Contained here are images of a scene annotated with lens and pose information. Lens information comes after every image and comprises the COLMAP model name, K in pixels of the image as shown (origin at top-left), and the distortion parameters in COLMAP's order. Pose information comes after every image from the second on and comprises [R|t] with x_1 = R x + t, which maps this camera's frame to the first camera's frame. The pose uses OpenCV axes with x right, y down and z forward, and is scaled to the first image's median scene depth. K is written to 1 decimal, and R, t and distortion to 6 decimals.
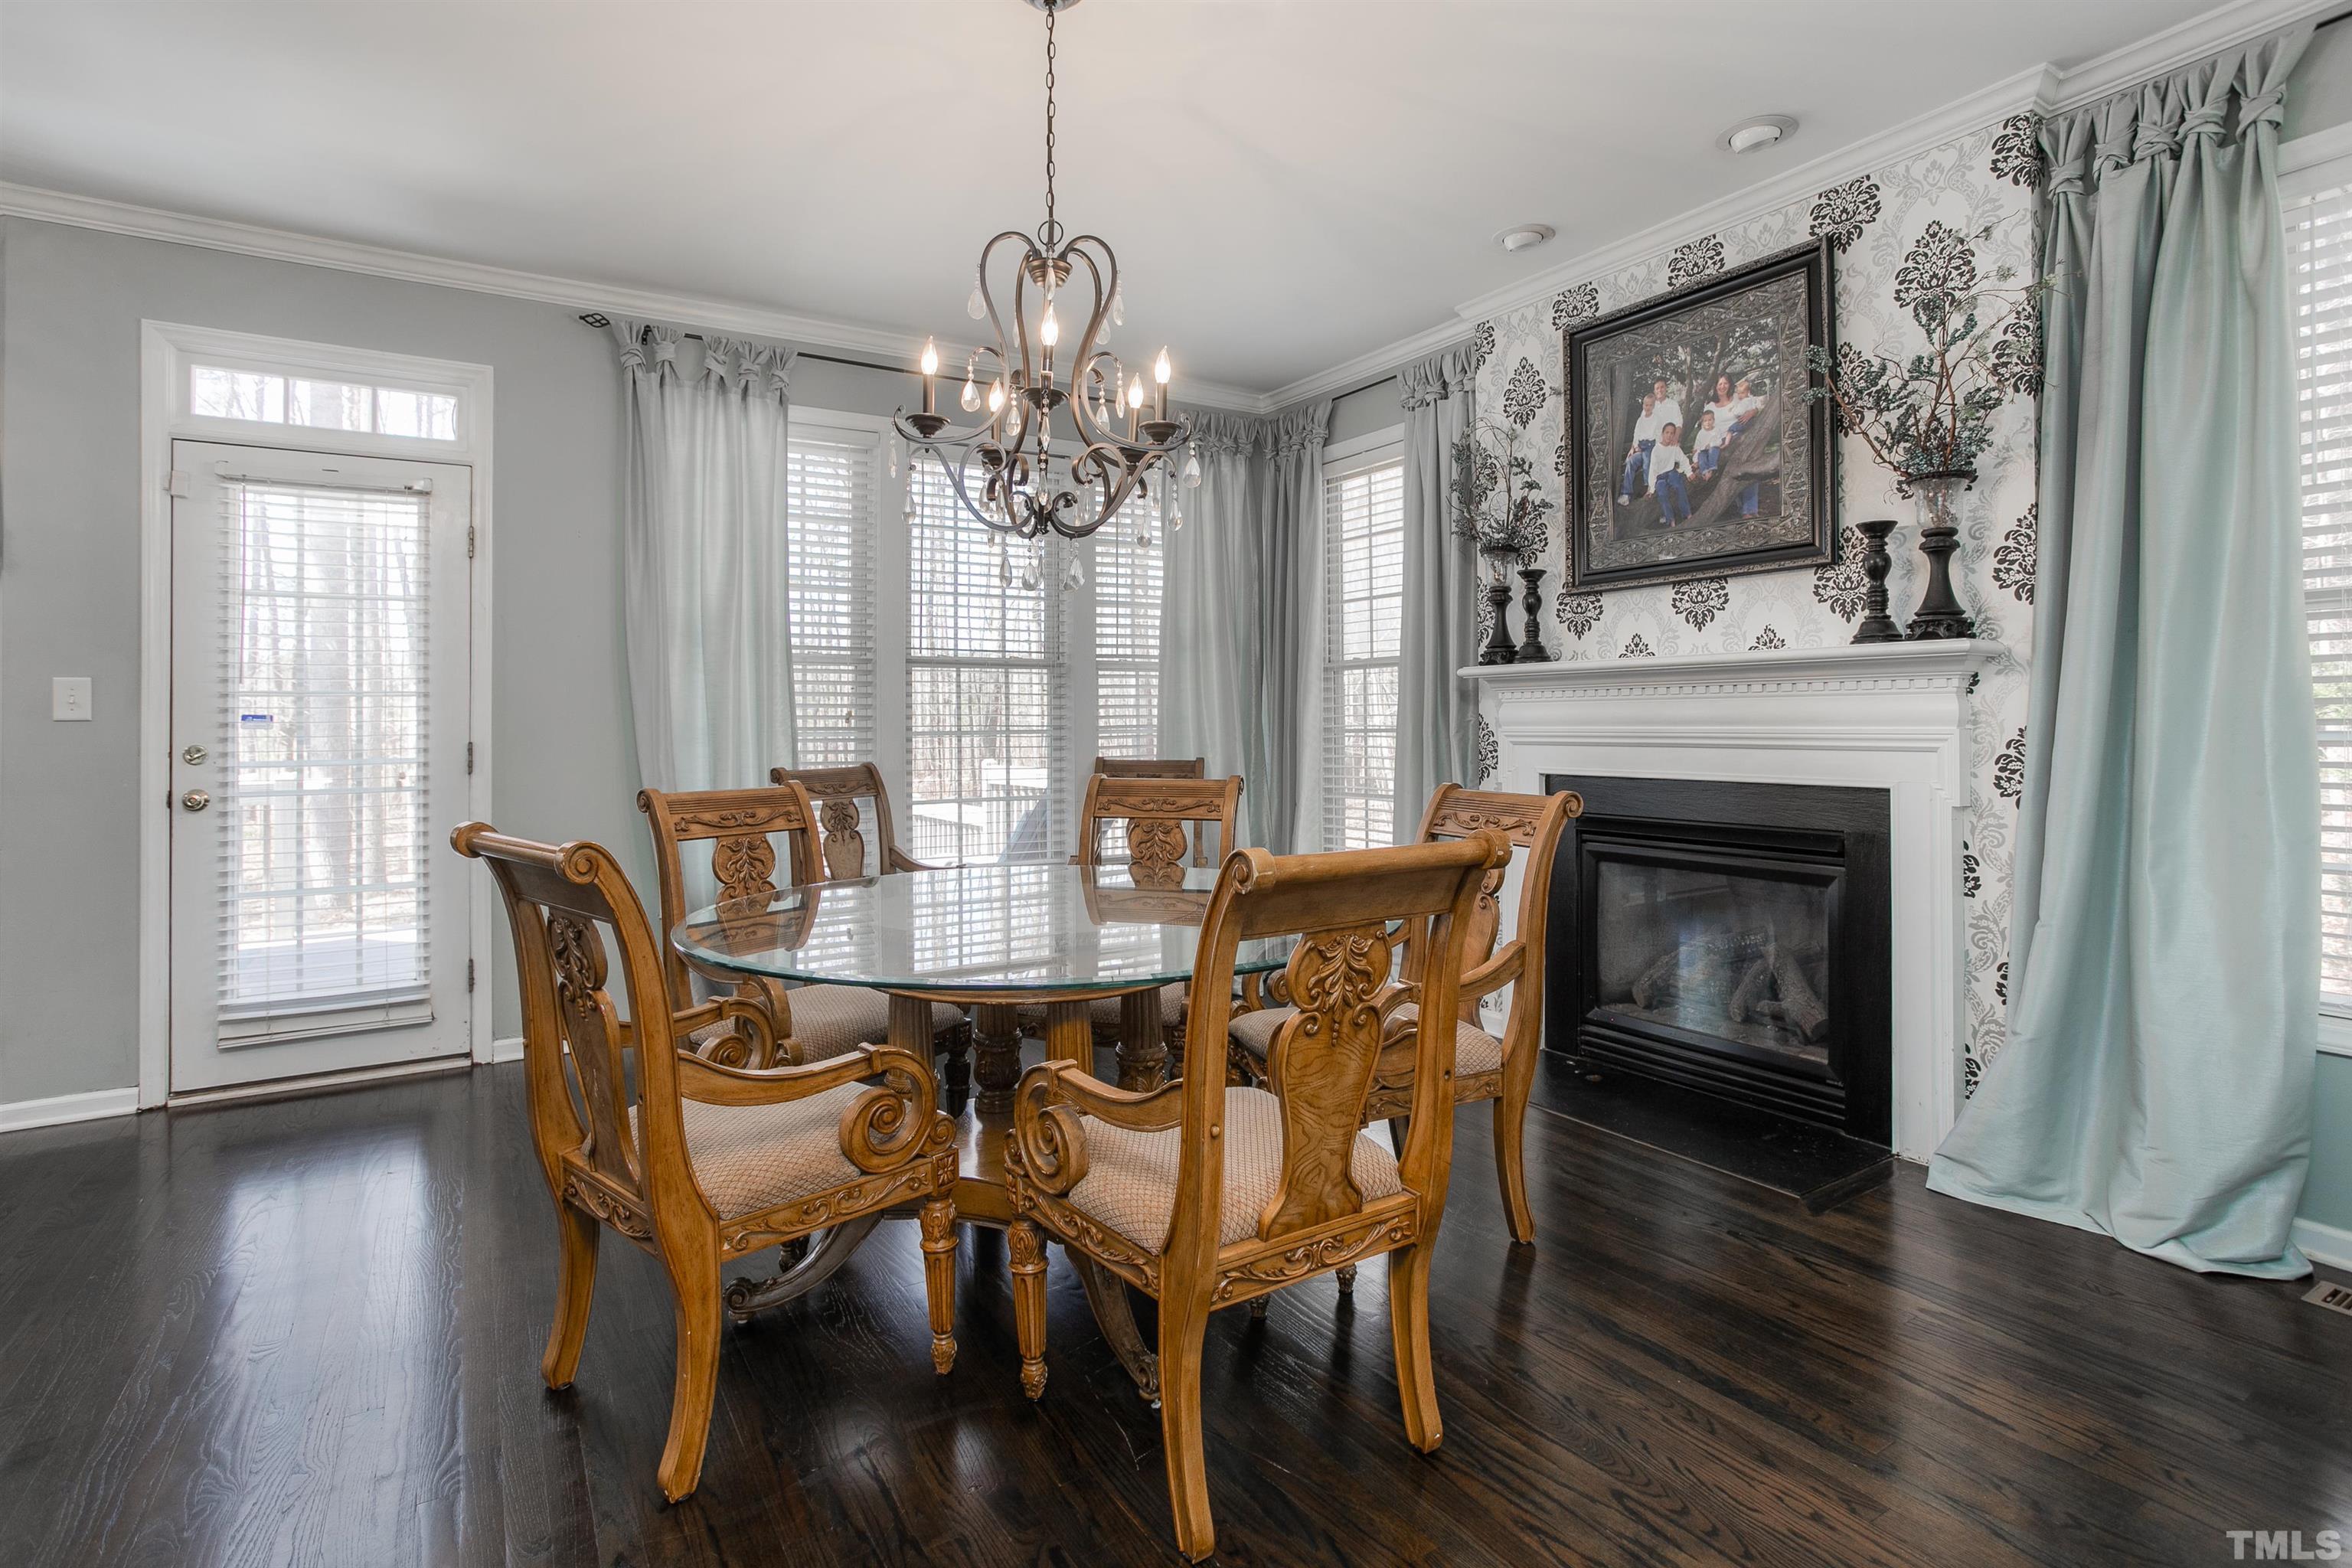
lens RADIAL K [[1204.5, 0, 1176.6], [0, 1204.5, 708.7], [0, 0, 1]] dist [-0.003191, 0.000355]
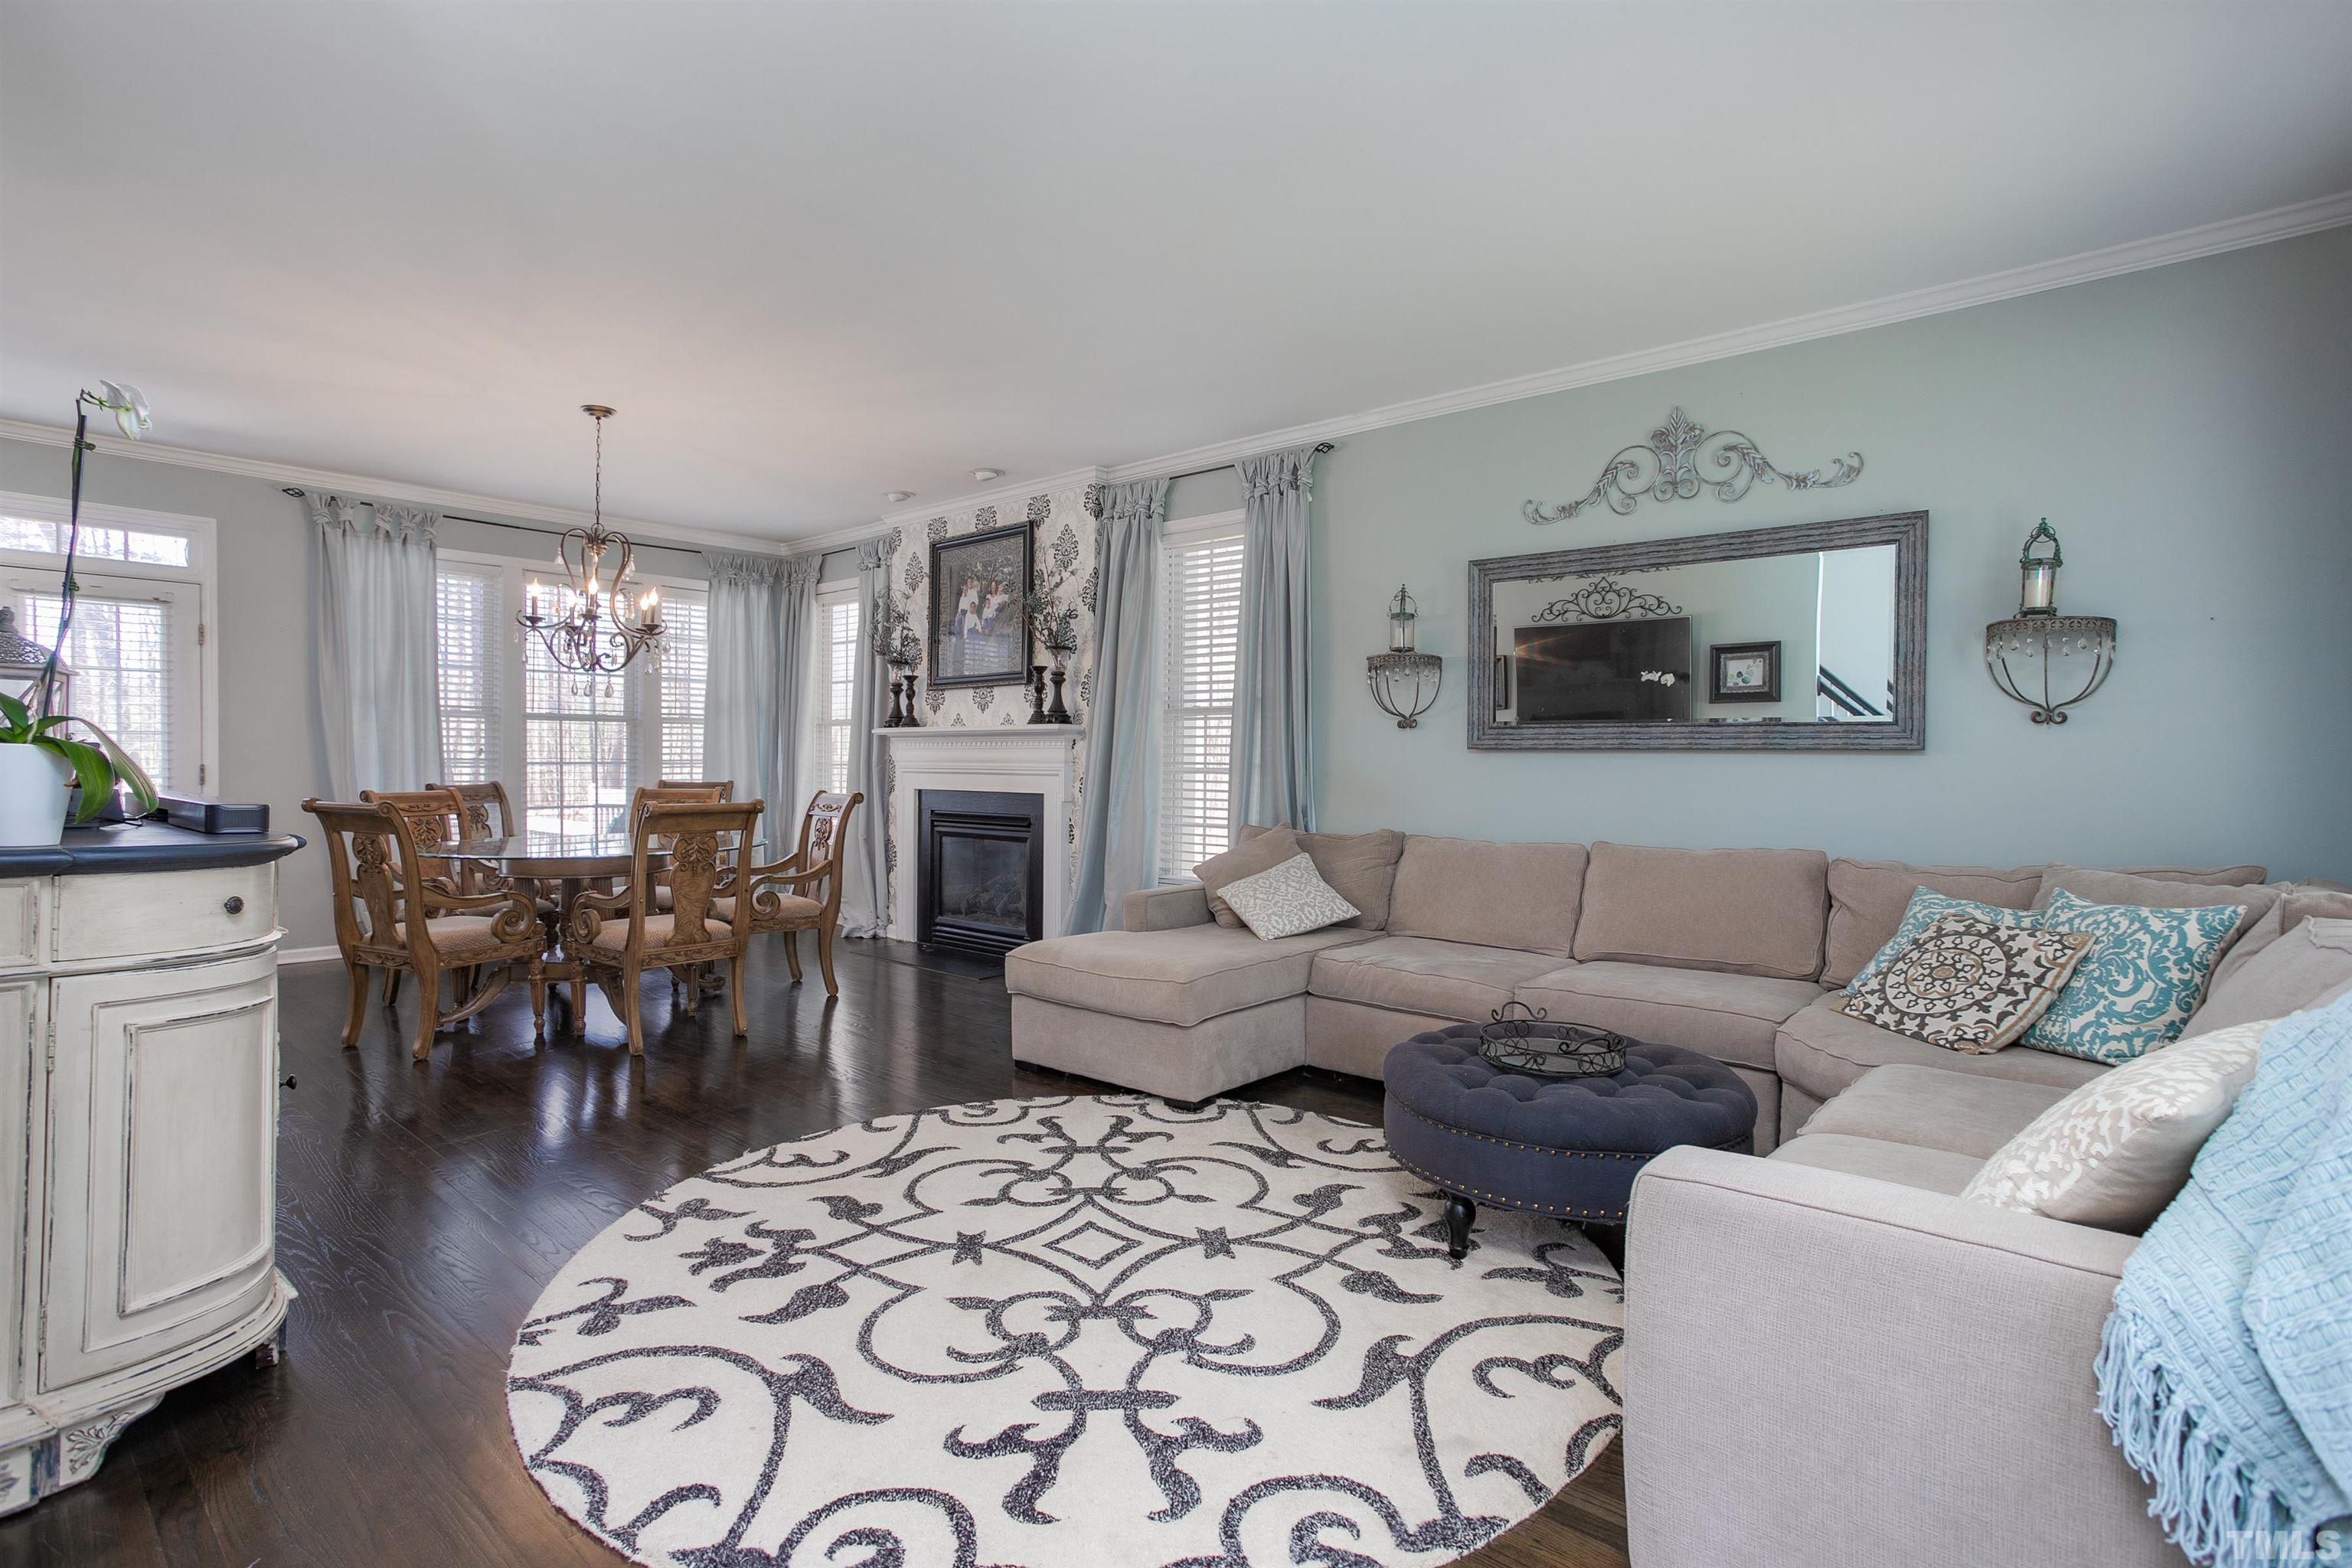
lens RADIAL K [[1157.4, 0, 1193.3], [0, 1157.4, 778.5], [0, 0, 1]] dist [-0.071179, 0.064915]
pose [[0.951440, 0.006653, 0.307763, 0.179320], [-0.014903, 0.999590, 0.024465, -0.010526], [-0.307474, -0.027864, 0.951149, -0.800728]]
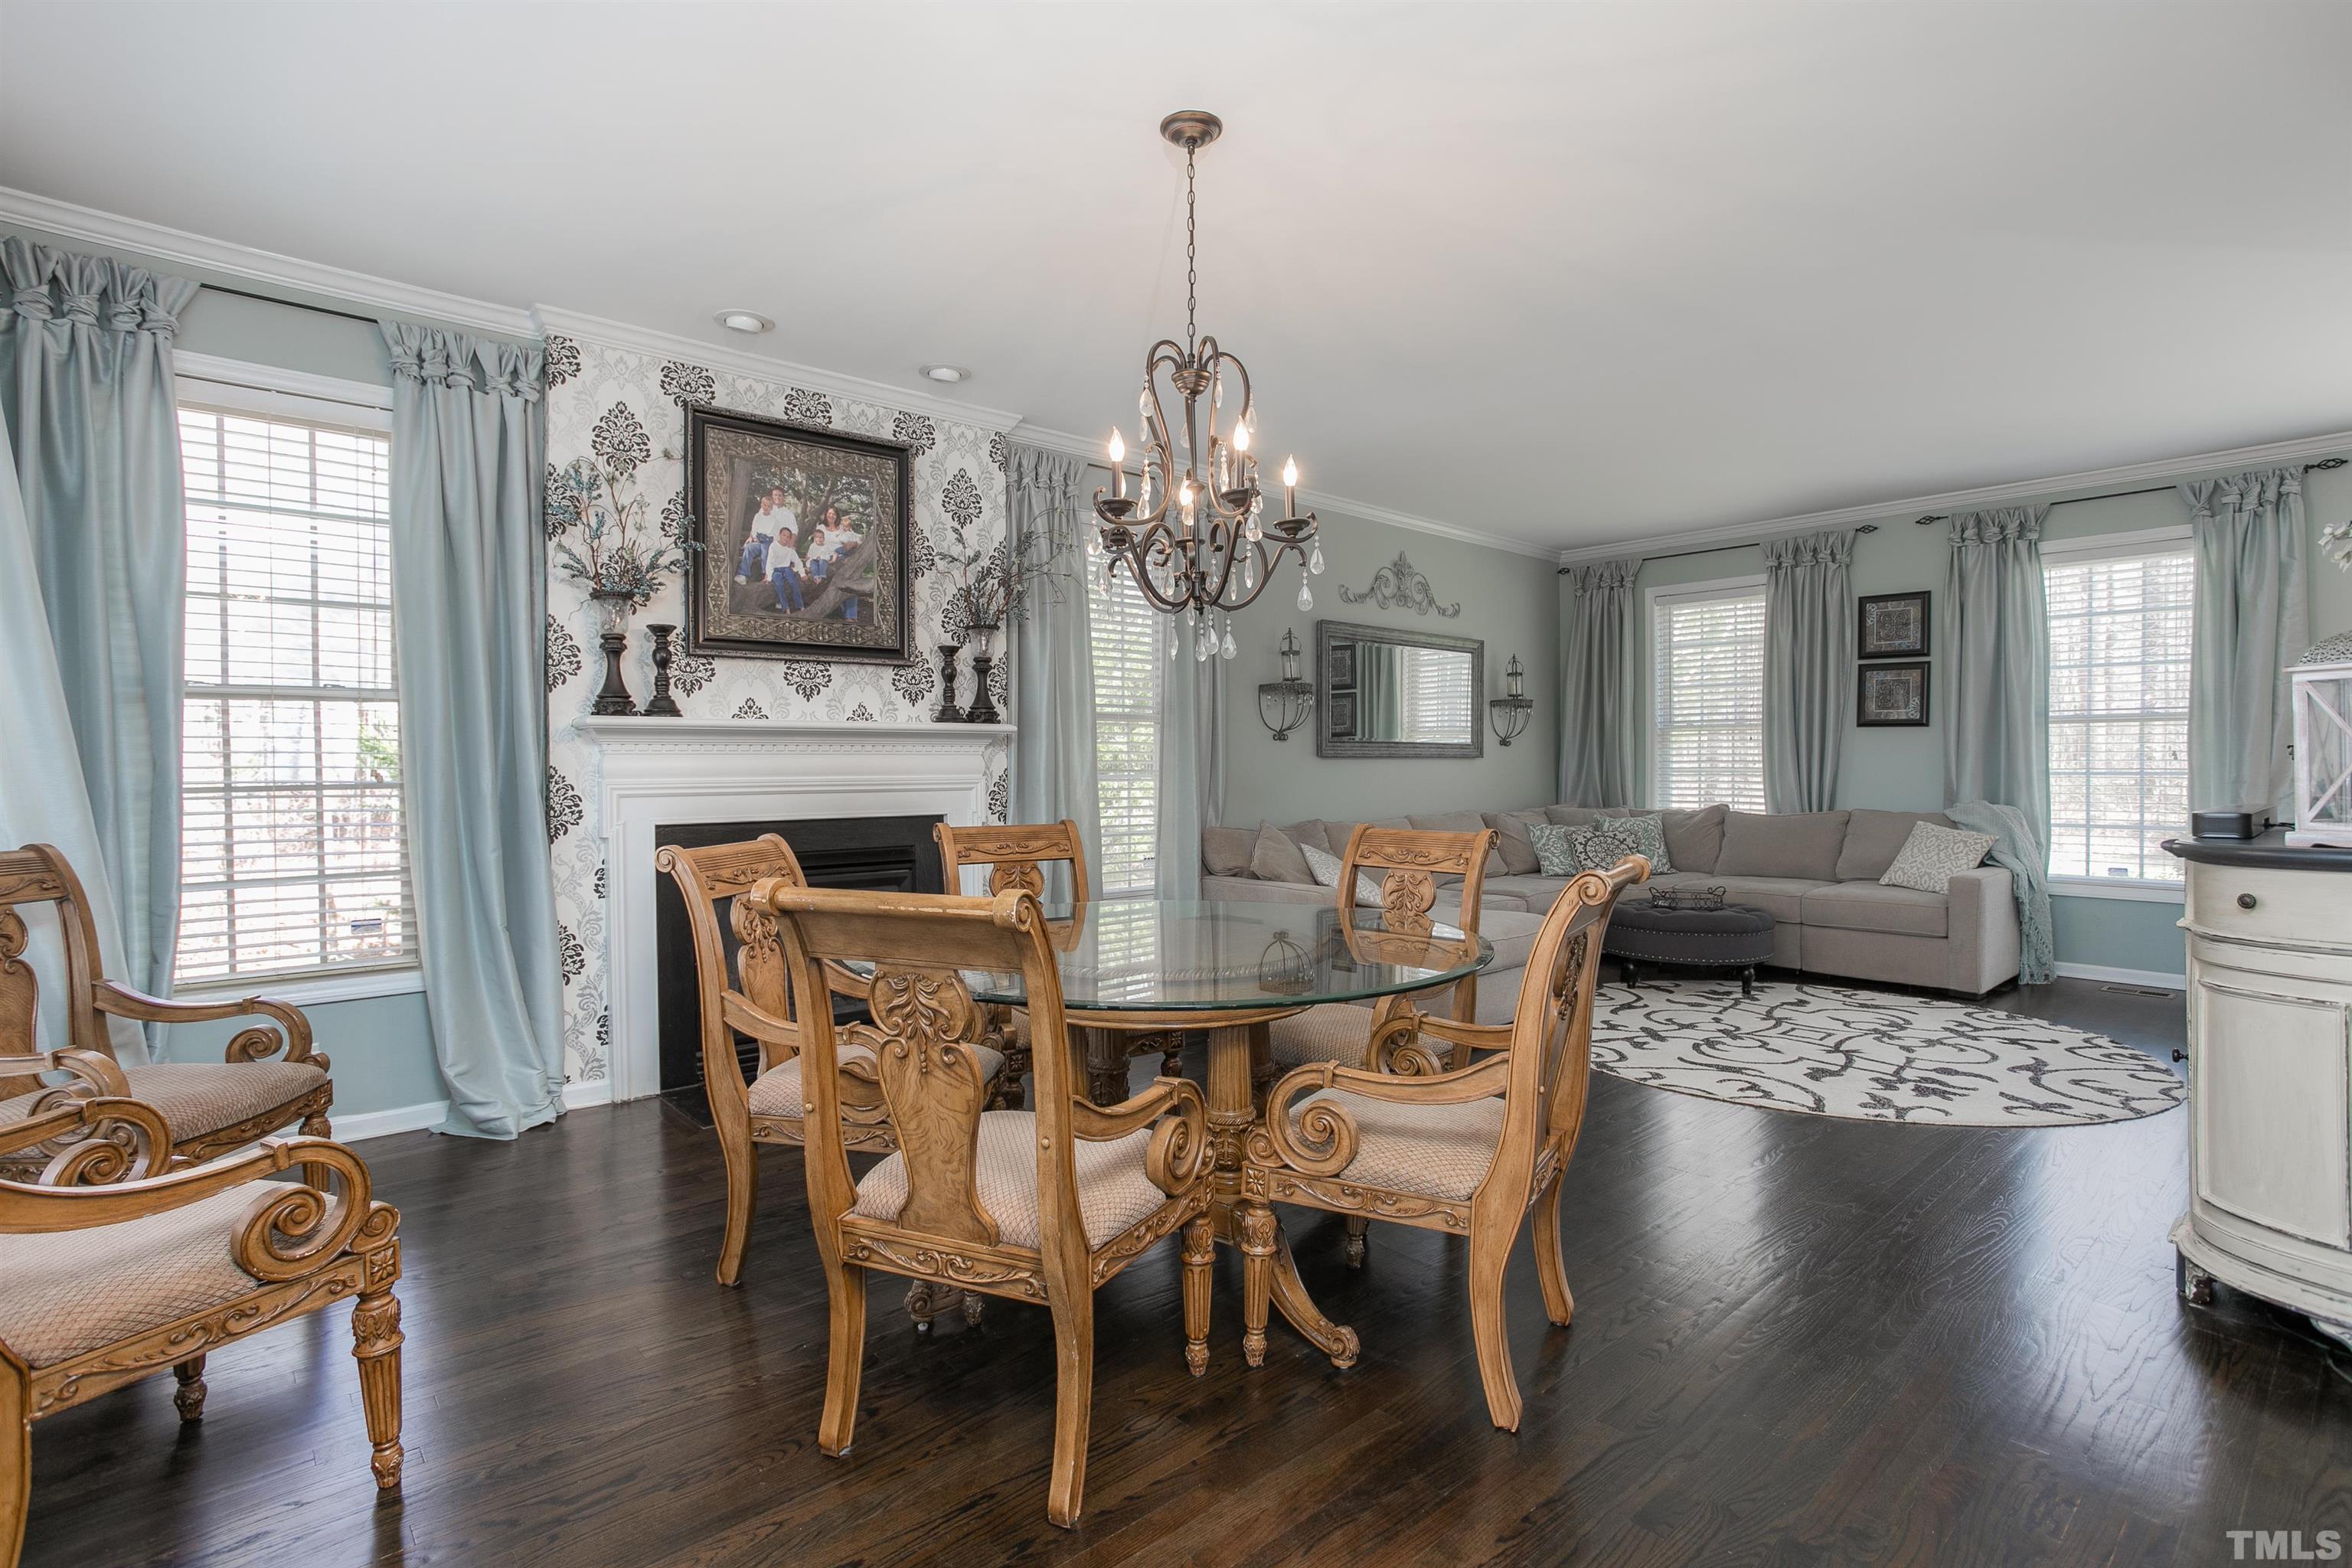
lens RADIAL K [[1130.2, 0, 1162.1], [0, 1130.2, 783.2], [0, 0, 1]] dist [-0.050642, 0.028150]
pose [[-0.170918, -0.010836, 0.985226, -0.751771], [-0.005413, 0.999935, 0.010059, 0.006814], [-0.985270, -0.003614, -0.170966, 0.796060]]
